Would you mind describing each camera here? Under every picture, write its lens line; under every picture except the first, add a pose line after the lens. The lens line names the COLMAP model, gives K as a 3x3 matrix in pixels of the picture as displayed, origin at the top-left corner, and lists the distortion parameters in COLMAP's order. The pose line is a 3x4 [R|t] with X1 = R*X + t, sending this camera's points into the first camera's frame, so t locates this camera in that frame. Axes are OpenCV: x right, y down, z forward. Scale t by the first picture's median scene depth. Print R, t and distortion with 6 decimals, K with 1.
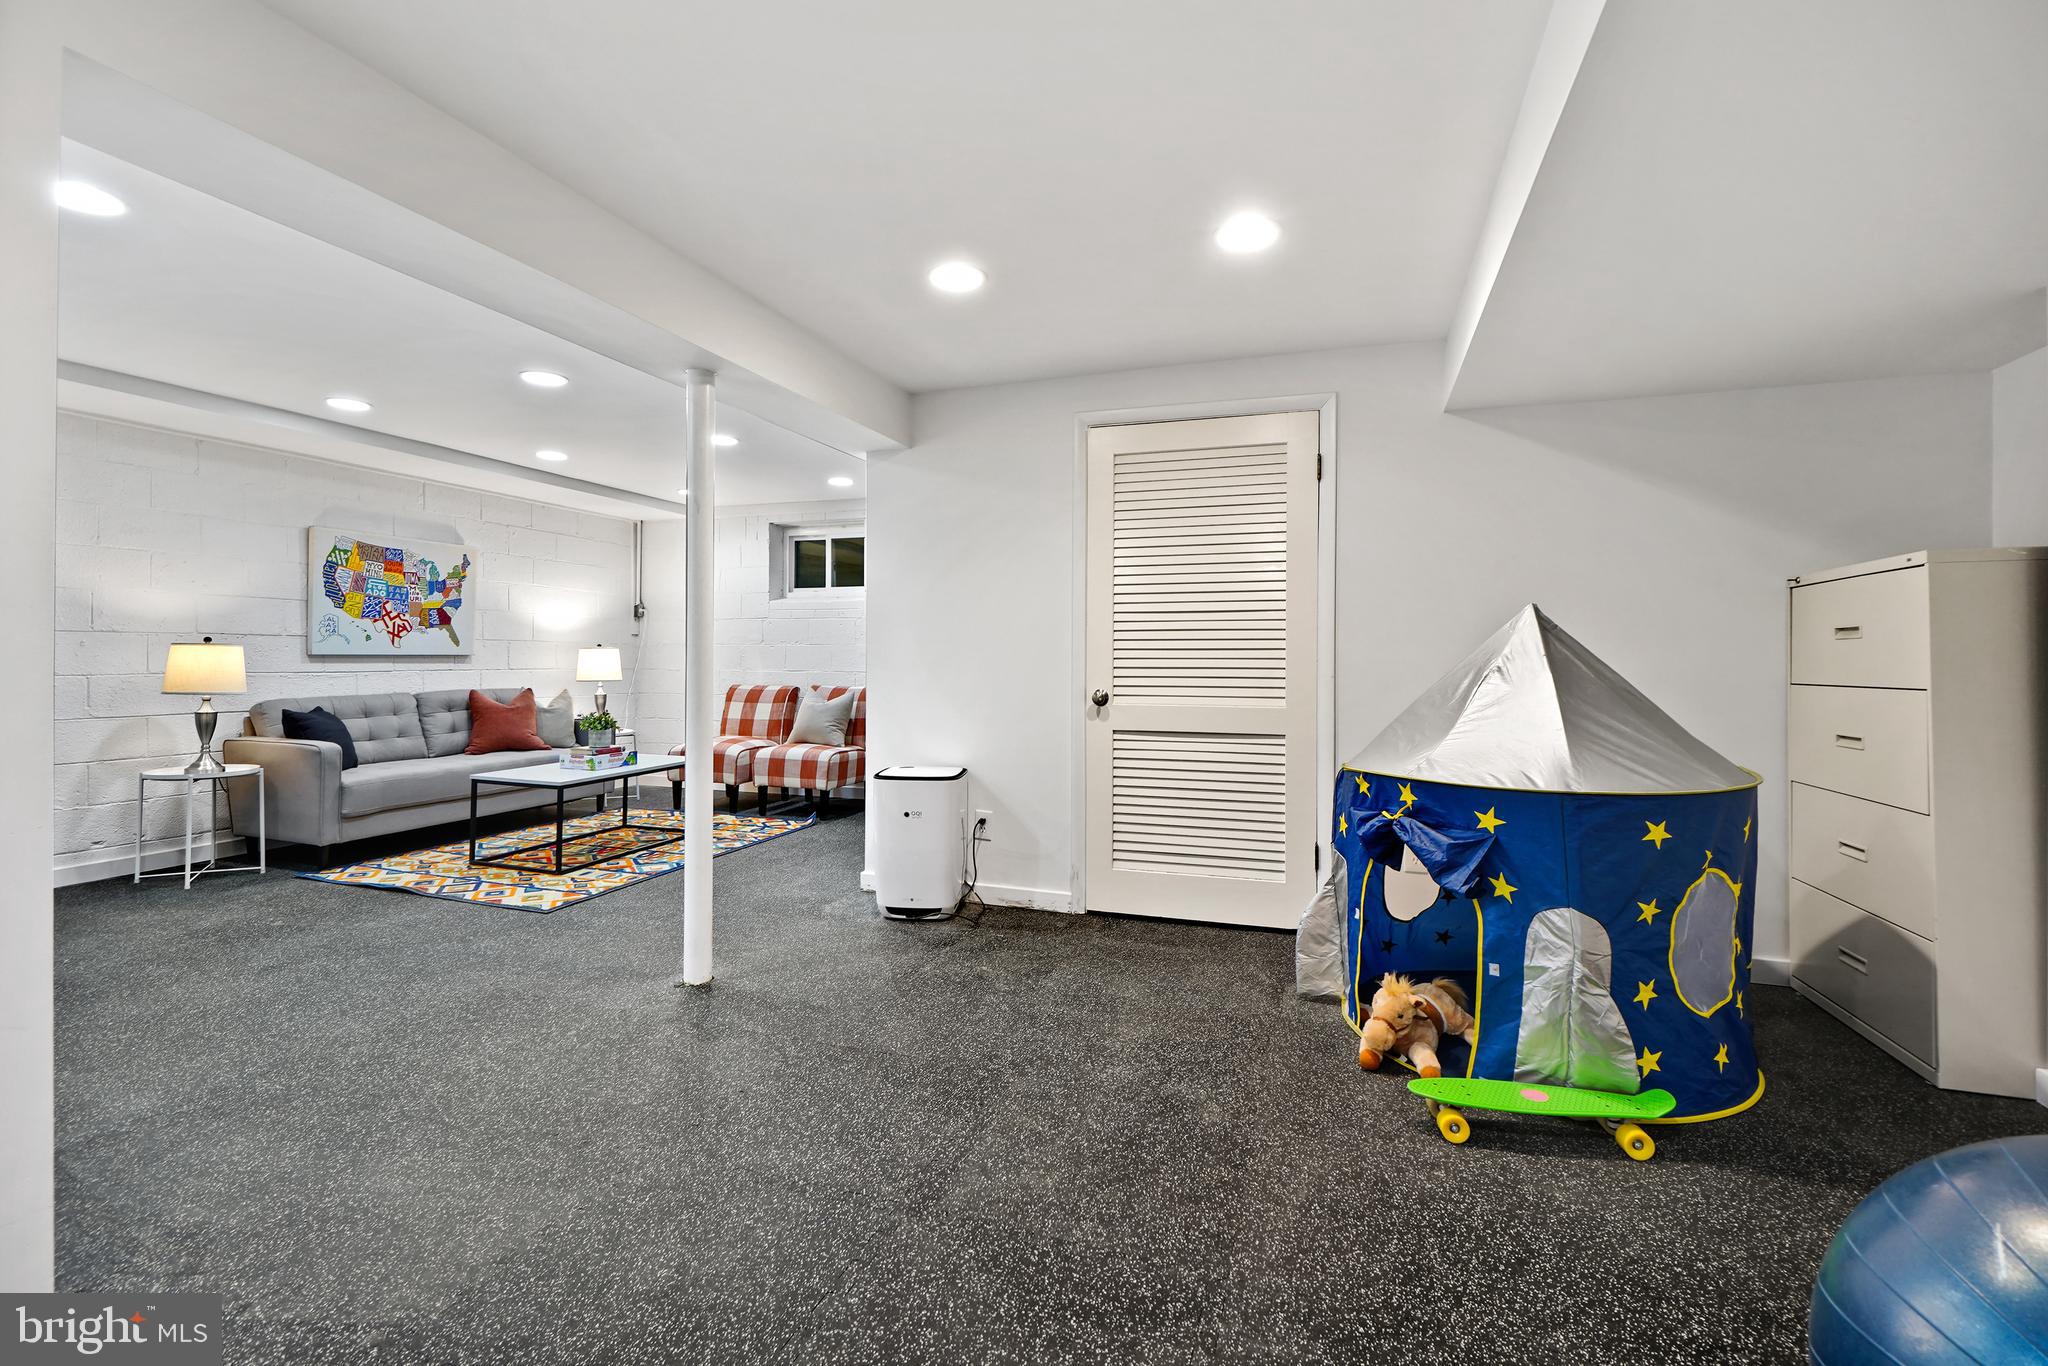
lens RADIAL K [[910.2, 0, 1028.3], [0, 910.2, 668.7], [0, 0, 1]] dist [-0.003139, -0.001460]
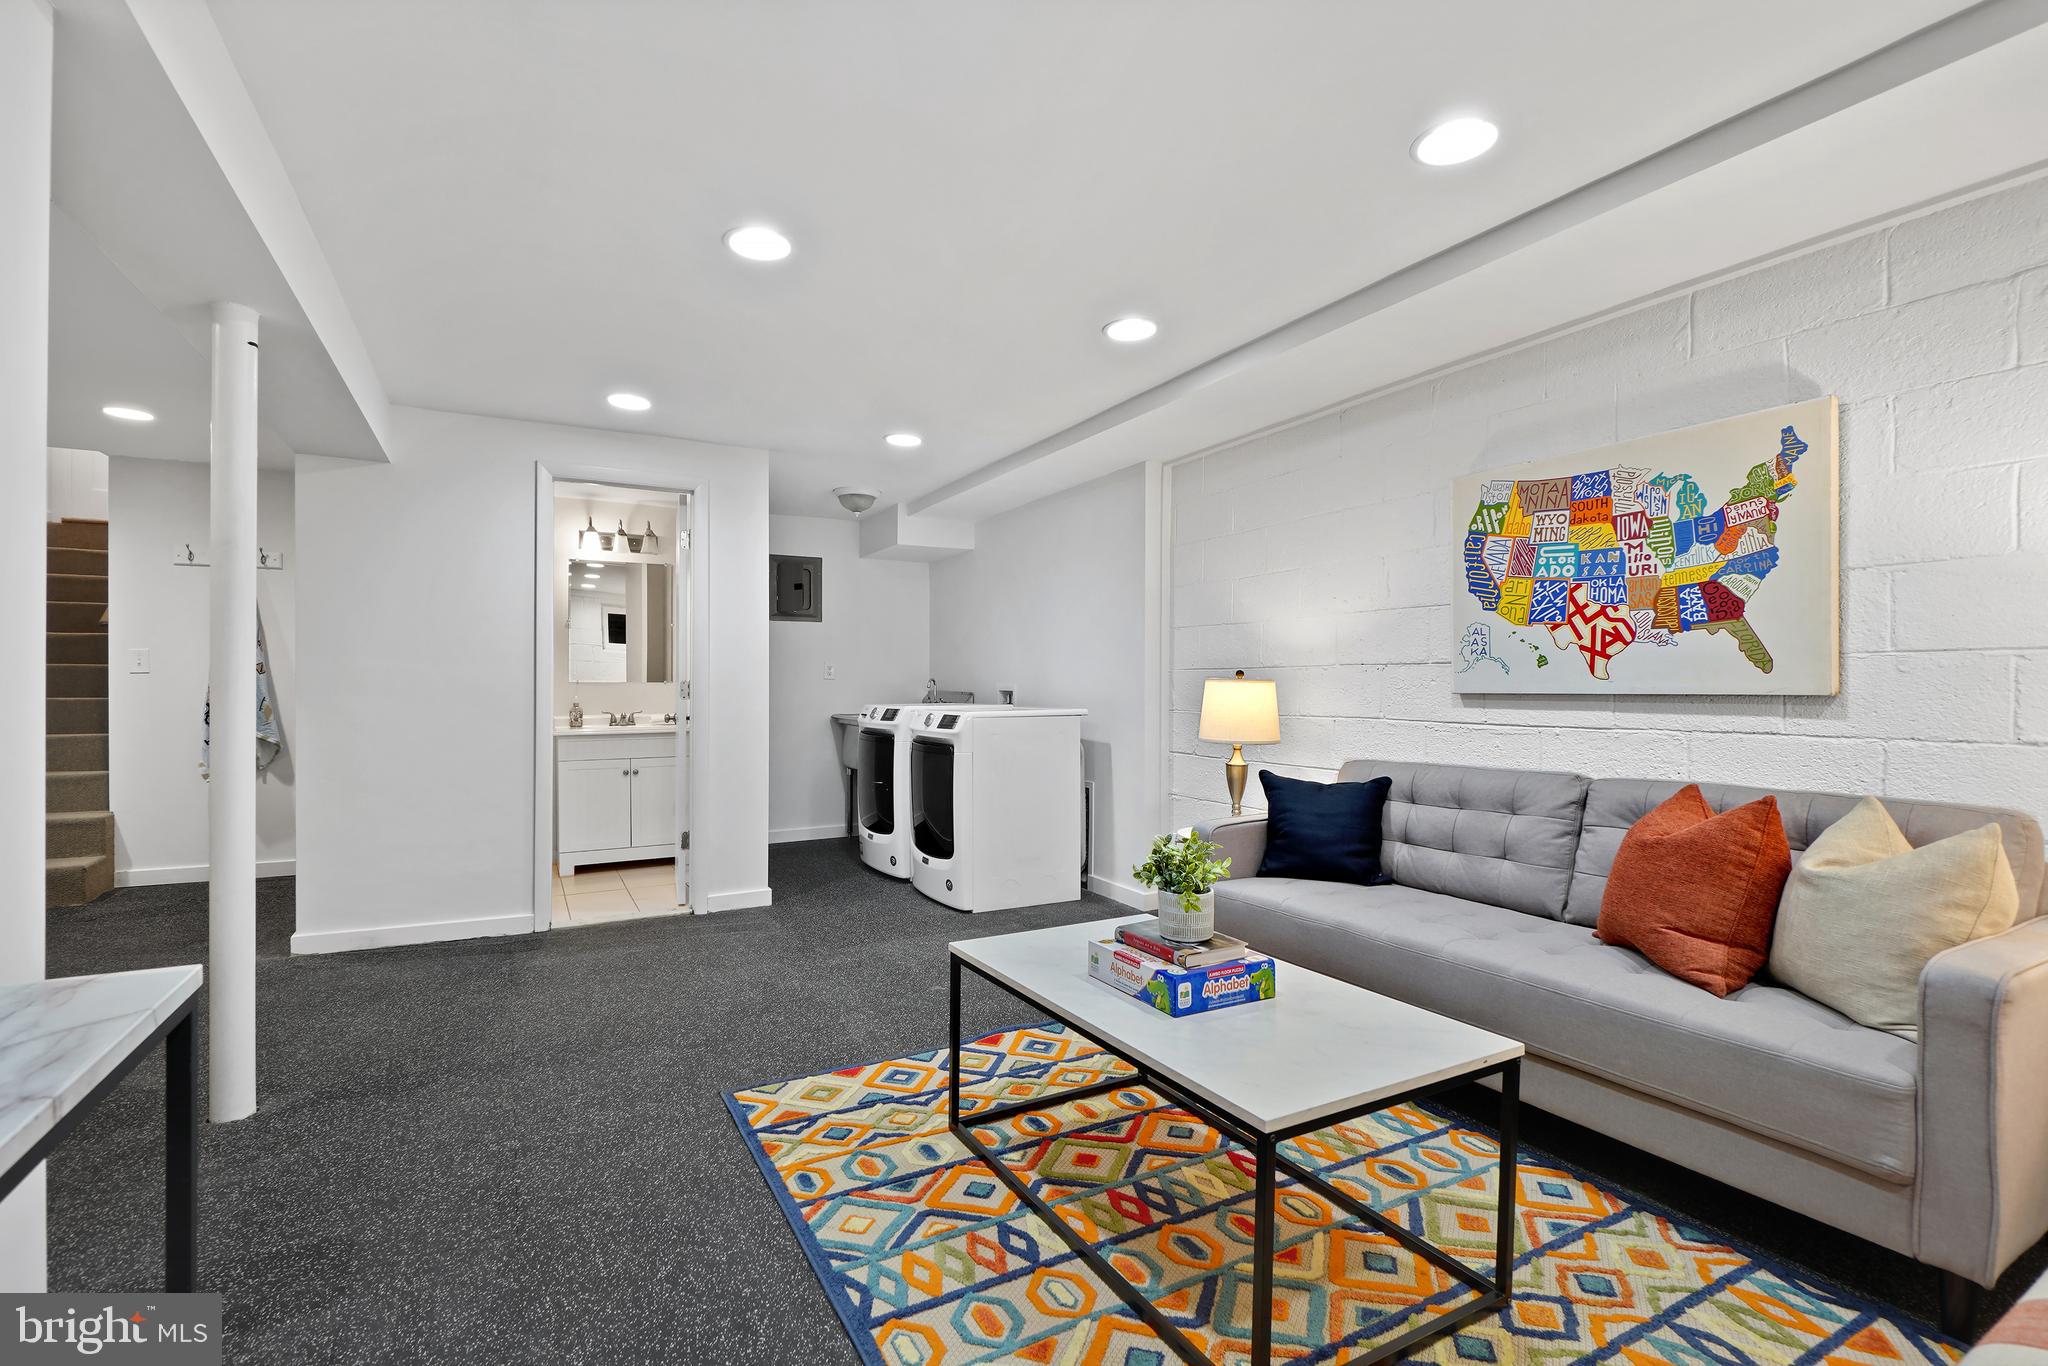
lens RADIAL K [[910.2, 0, 1010.7], [0, 910.2, 692.5], [0, 0, 1]] dist [-0.003139, -0.001460]
pose [[-0.677741, -0.000180, -0.735301, -0.137043], [-0.013092, 0.999844, 0.011823, -0.017909], [0.735184, 0.017640, -0.677638, 1.102941]]
